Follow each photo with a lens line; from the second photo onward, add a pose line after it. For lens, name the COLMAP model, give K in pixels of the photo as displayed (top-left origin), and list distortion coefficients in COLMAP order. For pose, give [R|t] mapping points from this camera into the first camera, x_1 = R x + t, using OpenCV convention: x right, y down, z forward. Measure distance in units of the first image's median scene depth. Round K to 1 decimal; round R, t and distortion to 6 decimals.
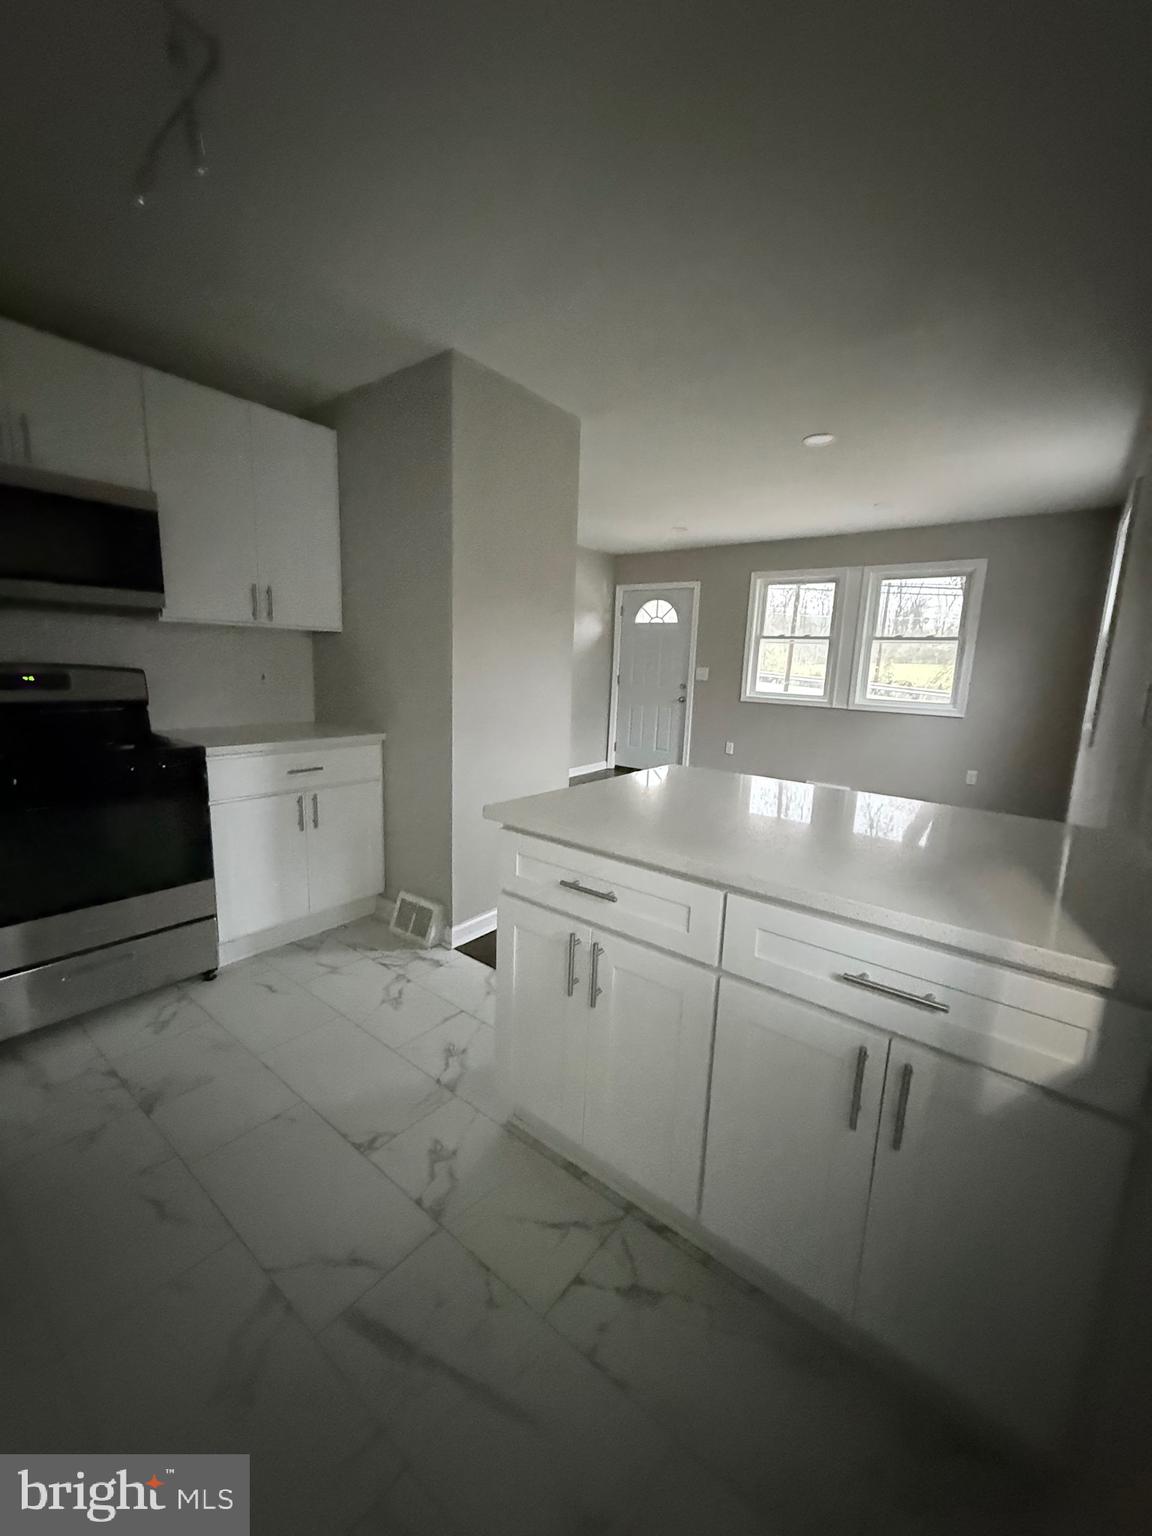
lens RADIAL K [[607.3, 0, 572.0], [0, 607.3, 762.5], [0, 0, 1]] dist [-0.000703, 0.000191]
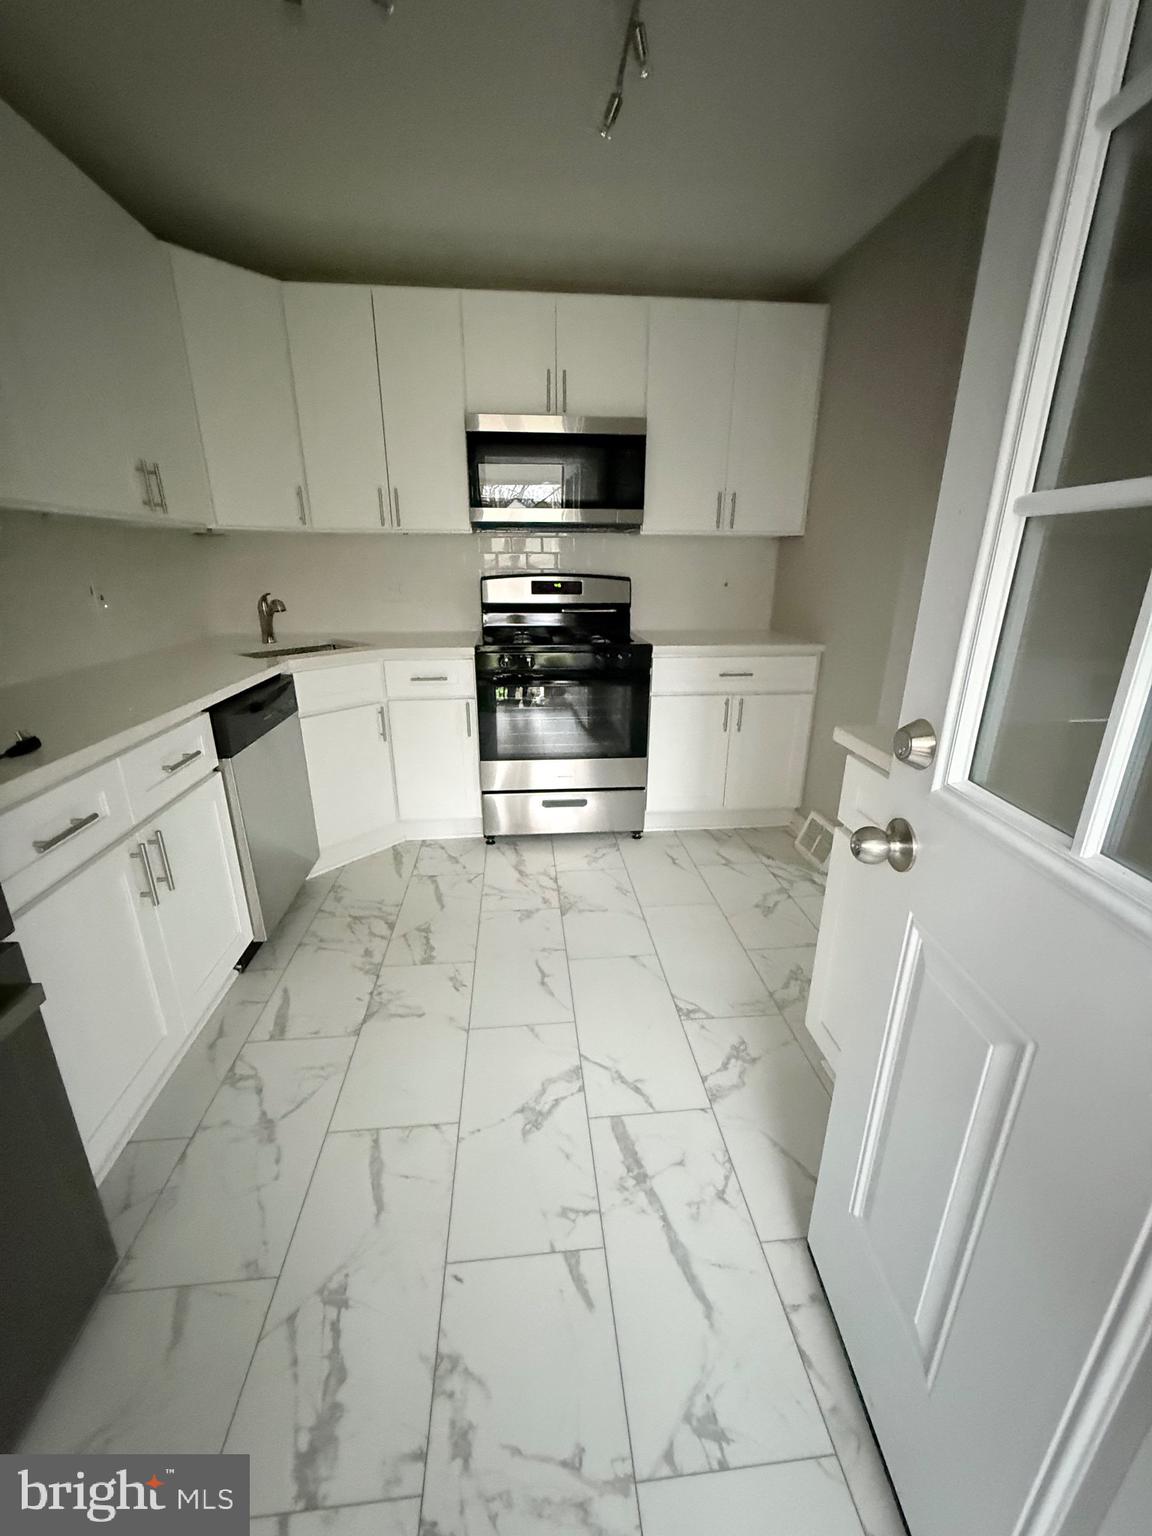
lens RADIAL K [[607.3, 0, 572.0], [0, 607.3, 762.5], [0, 0, 1]] dist [-0.000703, 0.000191]
pose [[0.691558, 0.200602, -0.693906, 0.212039], [-0.100464, 0.978038, 0.182618, -0.004632], [0.715300, -0.056578, 0.696523, 0.098884]]
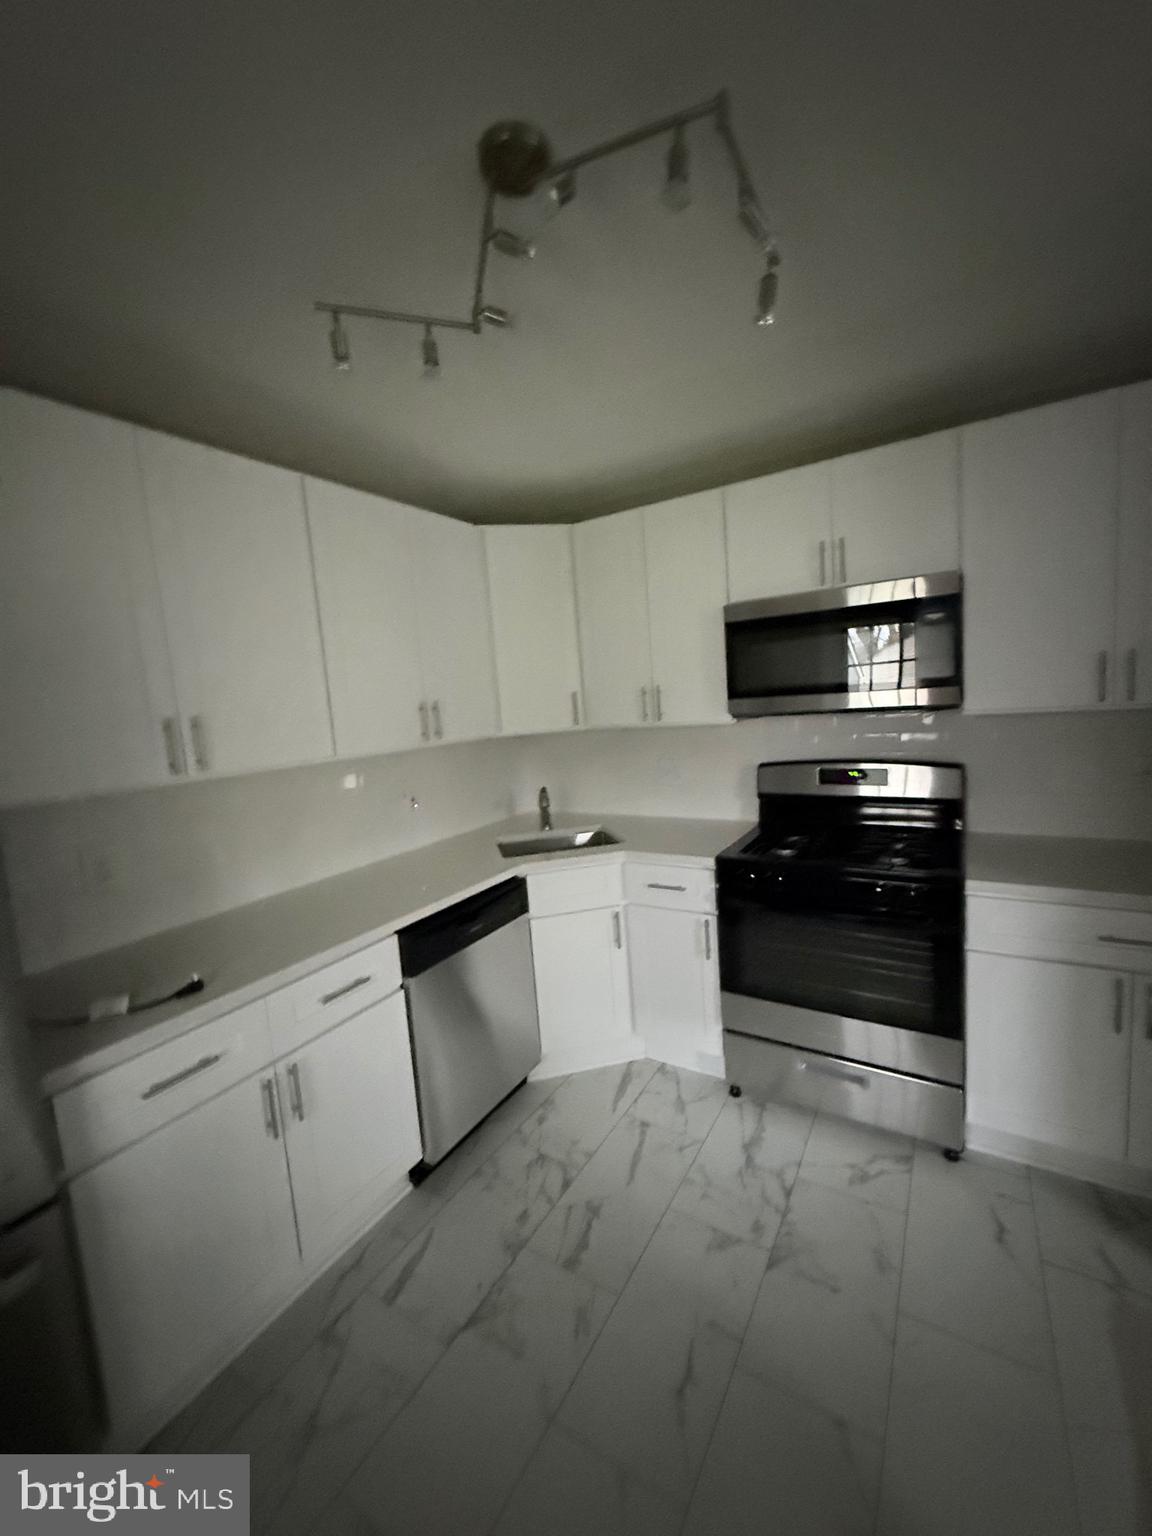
lens RADIAL K [[607.3, 0, 572.0], [0, 607.3, 762.5], [0, 0, 1]] dist [-0.000703, 0.000191]
pose [[0.111958, 0.067490, -0.991418, 0.180895], [-0.090705, 0.994220, 0.057438, -0.268849], [0.989565, 0.083496, 0.117433, 0.578038]]
